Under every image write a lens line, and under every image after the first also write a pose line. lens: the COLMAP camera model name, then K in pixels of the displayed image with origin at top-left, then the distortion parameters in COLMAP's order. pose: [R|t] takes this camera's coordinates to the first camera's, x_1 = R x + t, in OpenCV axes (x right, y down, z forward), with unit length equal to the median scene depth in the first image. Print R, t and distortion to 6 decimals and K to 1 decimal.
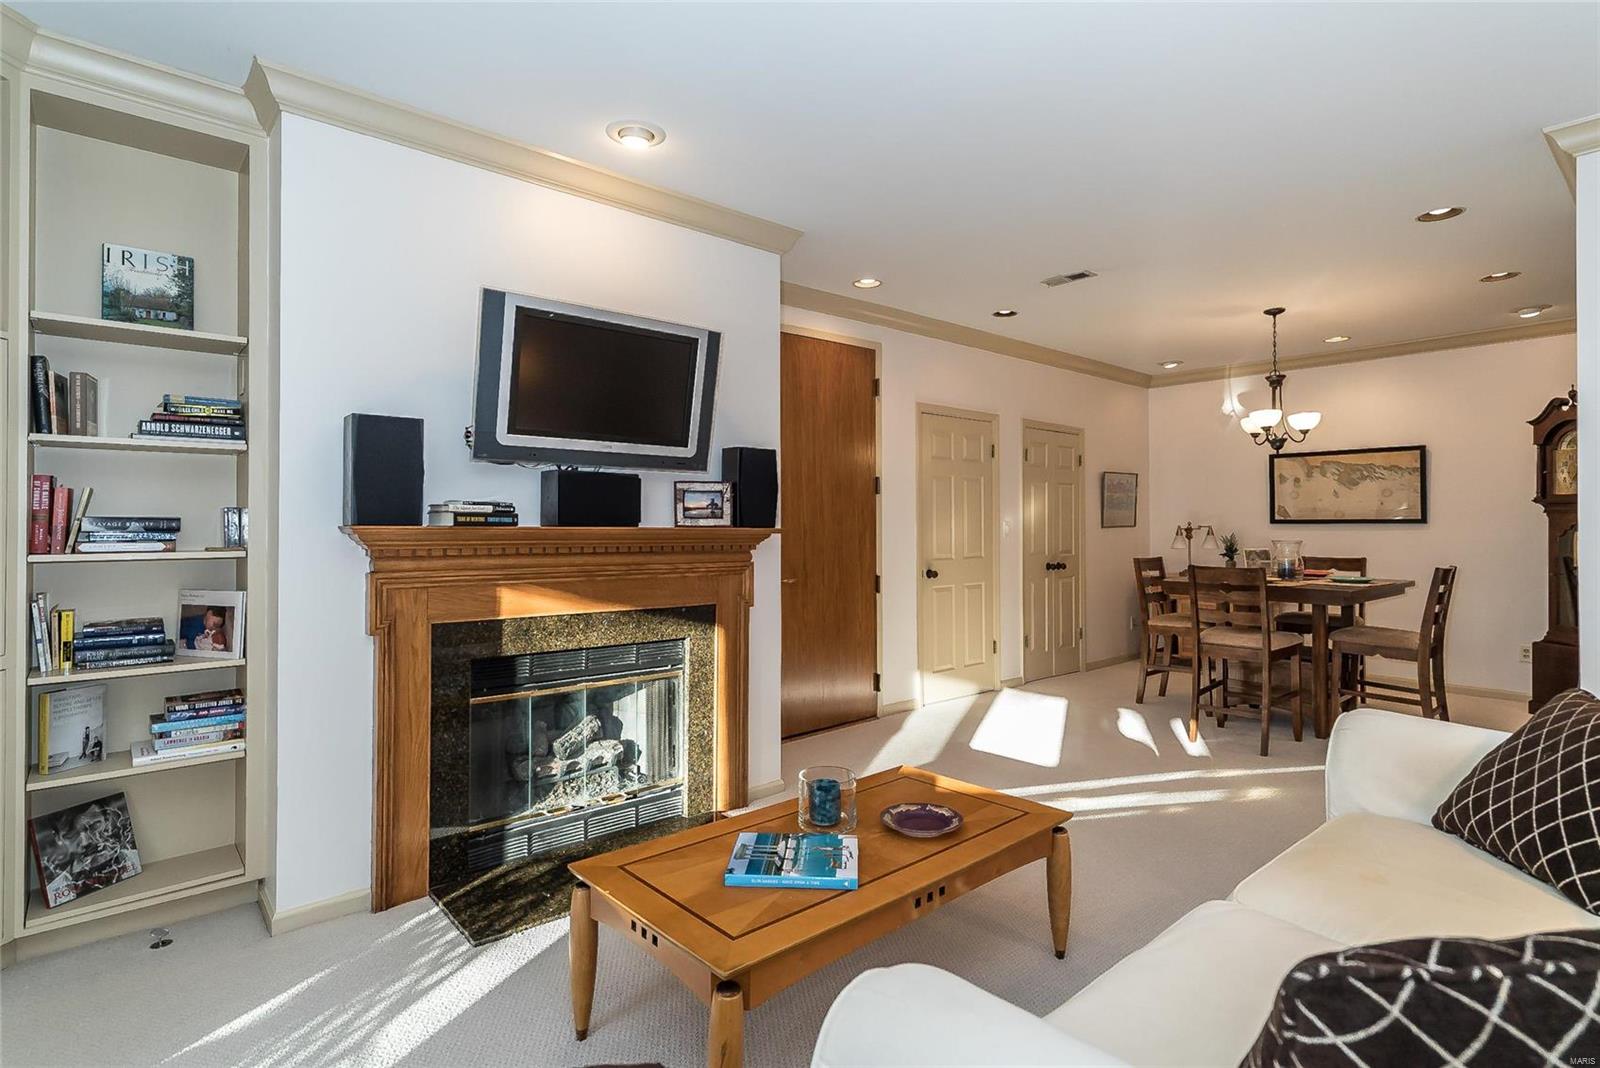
lens RADIAL K [[810.8, 0, 797.7], [0, 810.8, 516.1], [0, 0, 1]] dist [0.004087, 0.000751]
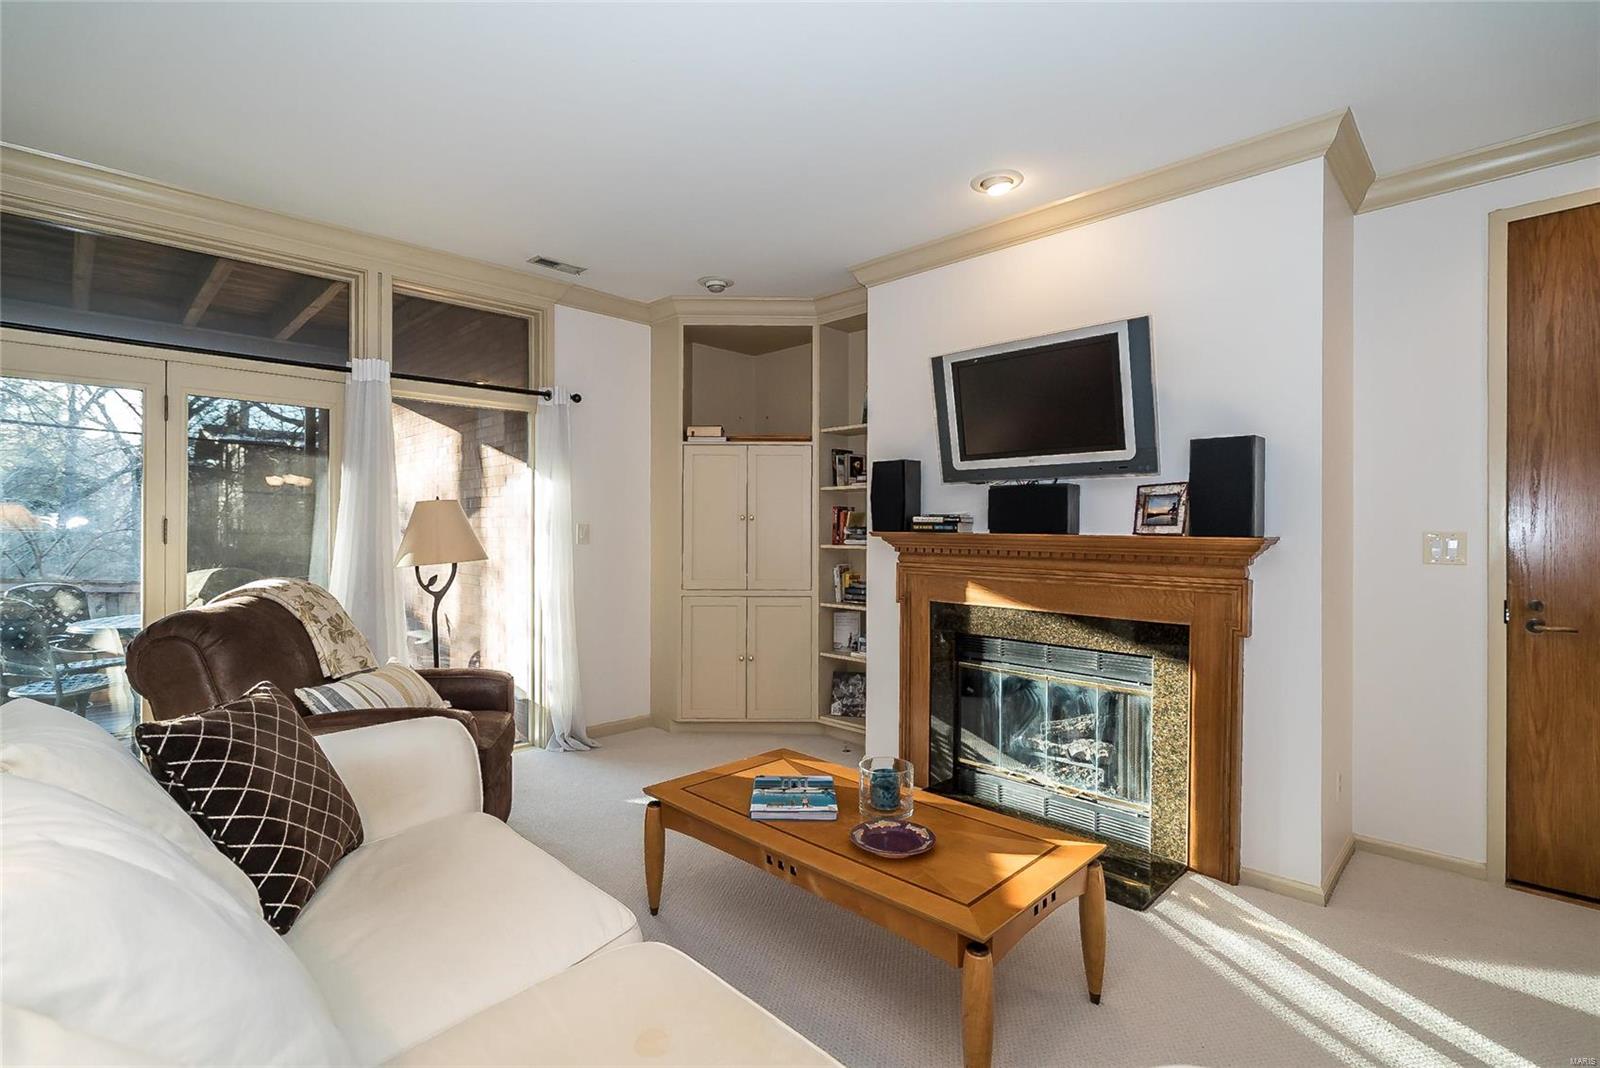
lens RADIAL K [[755.7, 0, 800.0], [0, 755.7, 534.0], [0, 0, 1]] dist [-0.001380, -0.000134]
pose [[0.059665, 0.004998, -0.998206, 0.734326], [0.004966, 0.999974, 0.005303, 0.006195], [0.998206, -0.005274, 0.059638, 0.594016]]
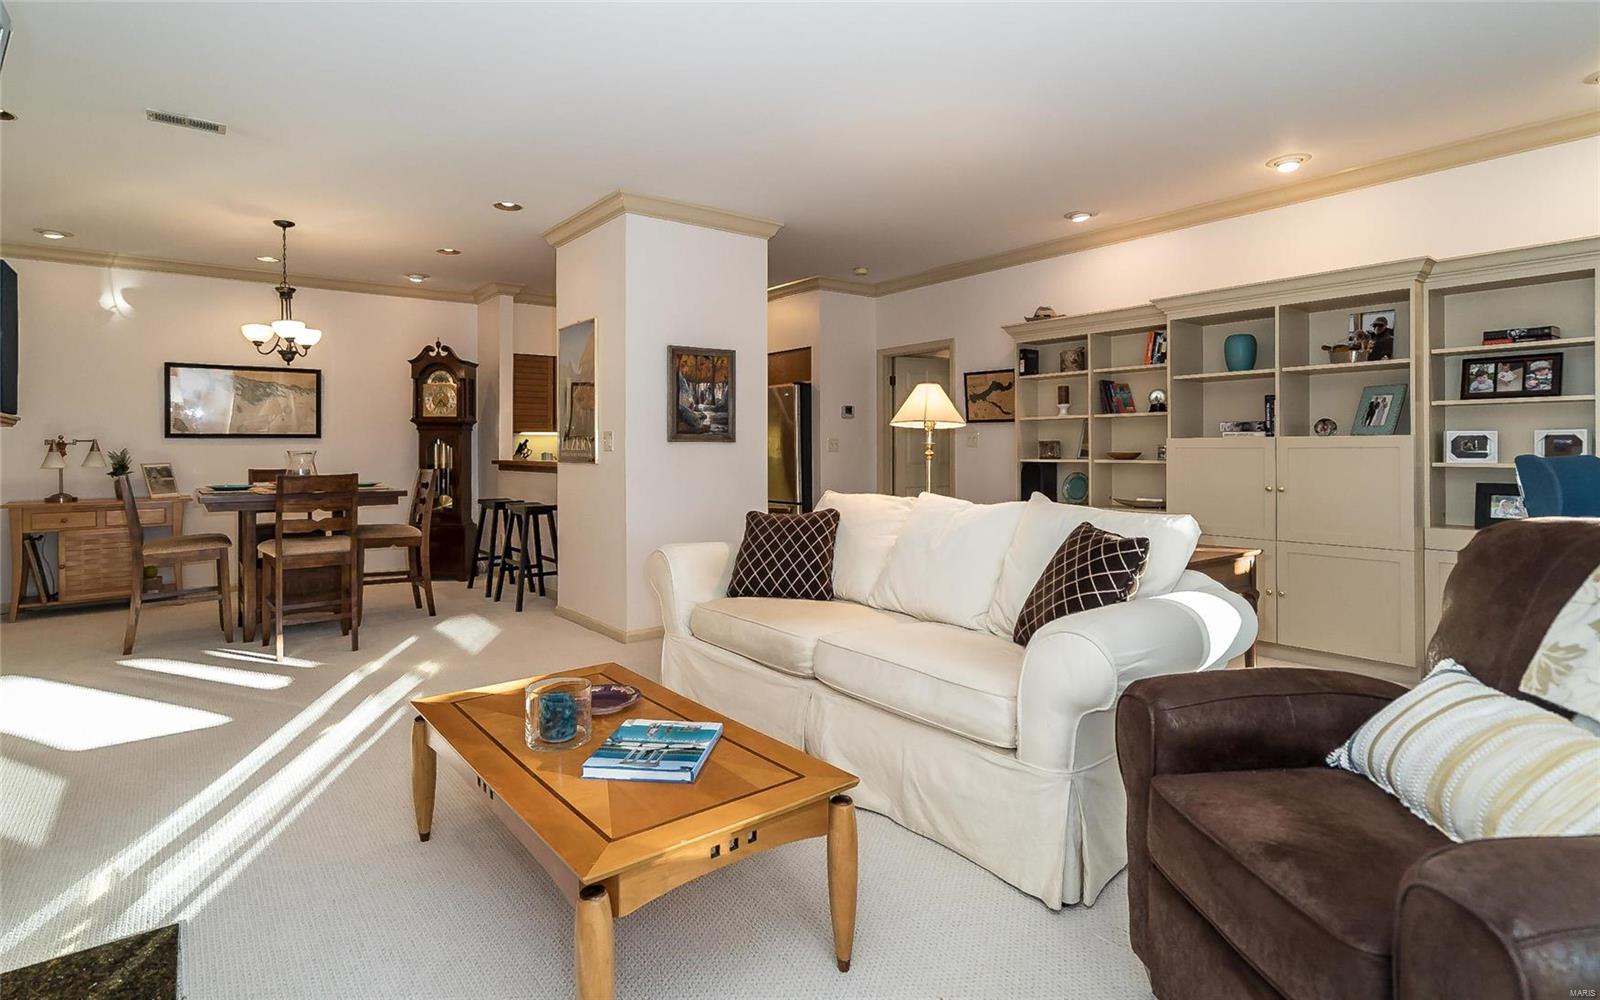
lens RADIAL K [[809.2, 0, 800.7], [0, 809.2, 448.1], [0, 0, 1]] dist [0.000444, 0.000157]
pose [[0.055244, 0.000496, 0.998473, -0.606516], [-0.002838, 0.999996, -0.000340, 0.039736], [-0.998469, -0.002815, 0.055245, 0.489036]]
